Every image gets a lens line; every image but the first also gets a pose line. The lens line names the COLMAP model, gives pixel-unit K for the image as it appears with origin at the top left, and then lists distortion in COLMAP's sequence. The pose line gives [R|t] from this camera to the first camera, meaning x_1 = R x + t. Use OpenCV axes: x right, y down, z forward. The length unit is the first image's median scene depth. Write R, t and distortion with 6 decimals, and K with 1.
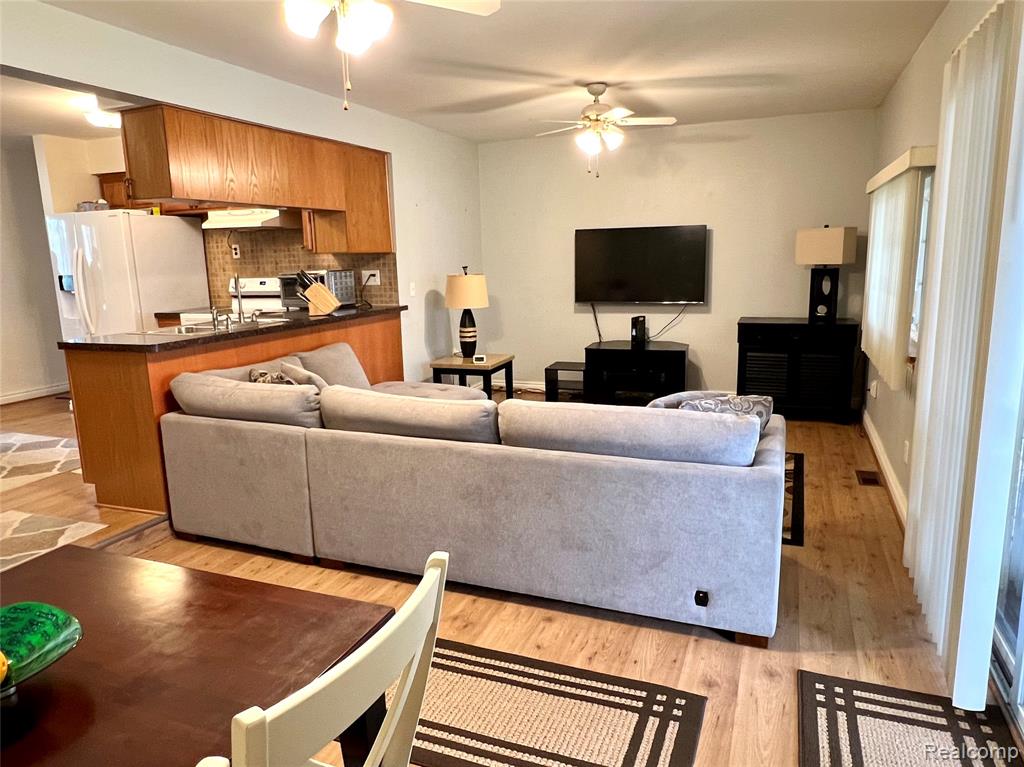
lens RADIAL K [[675.3, 0, 512.0], [0, 675.3, 383.5], [0, 0, 1]] dist [0.001716, 0.000546]
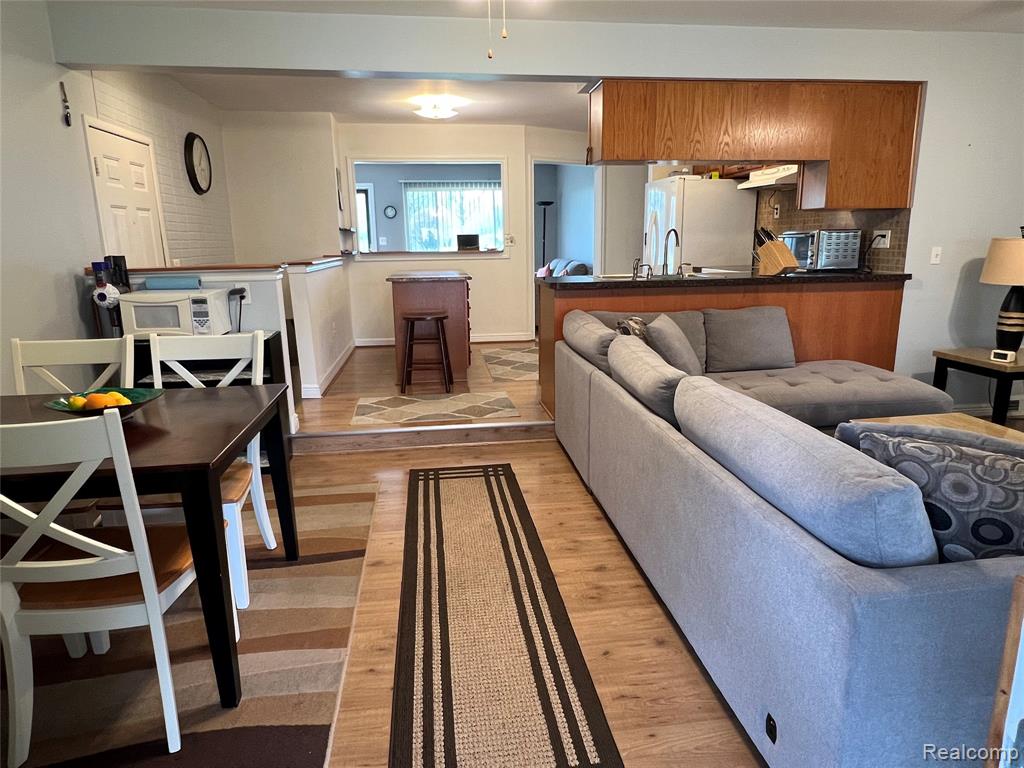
lens RADIAL K [[633.7, 0, 512.7], [0, 633.7, 380.3], [0, 0, 1]] dist [-0.006000, -0.002539]
pose [[0.488965, 0.207734, -0.847207, 0.274460], [-0.162219, 0.975943, 0.145675, -0.023958], [0.857087, 0.066203, 0.510900, 0.209800]]
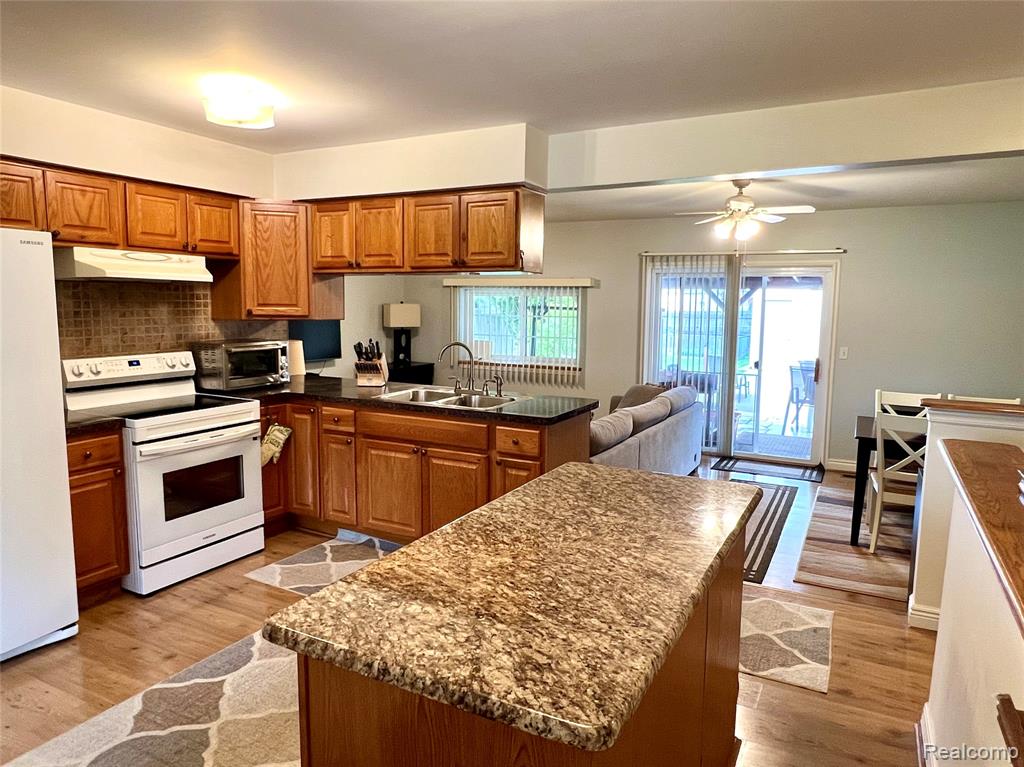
lens RADIAL K [[675.3, 0, 512.0], [0, 675.3, 383.5], [0, 0, 1]] dist [0.001716, 0.000546]
pose [[0.104208, -0.094605, 0.990046, -1.017497], [0.169230, 0.982635, 0.076084, -0.122998], [-0.980052, 0.159616, 0.118408, 0.597365]]
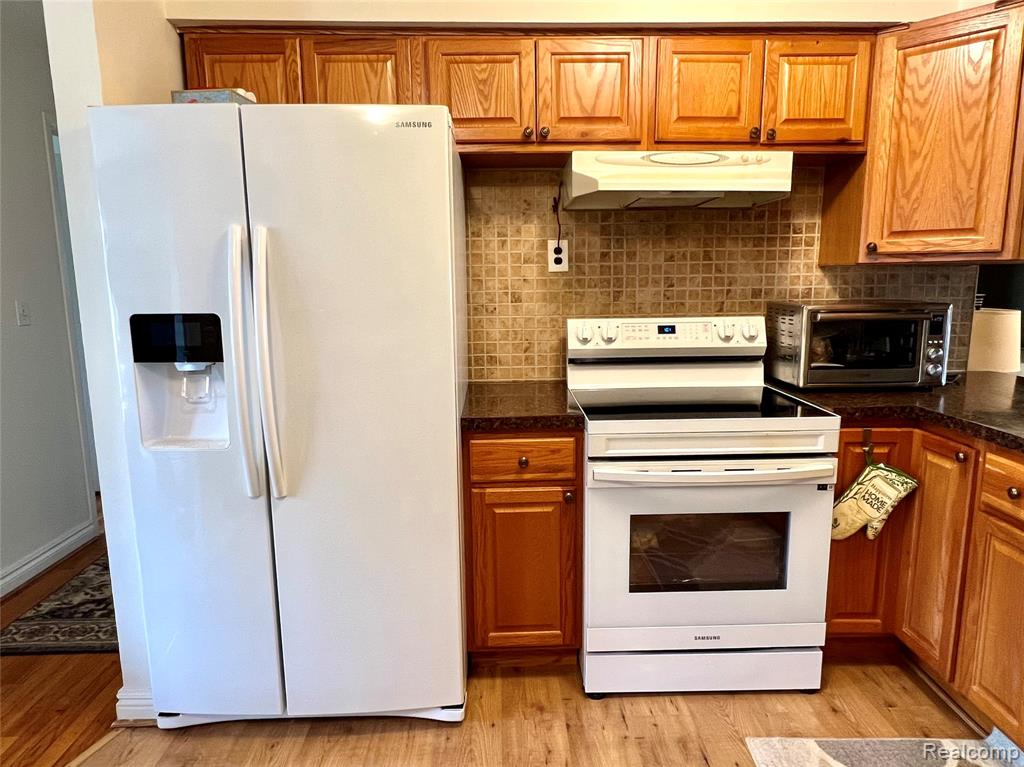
lens RADIAL K [[633.7, 0, 512.7], [0, 633.7, 379.8], [0, 0, 1]] dist [-0.006000, -0.002539]
pose [[0.917666, -0.047956, 0.394447, -0.647888], [0.060409, 0.997989, -0.019206, -0.120116], [-0.392733, 0.041453, 0.918718, 0.698720]]
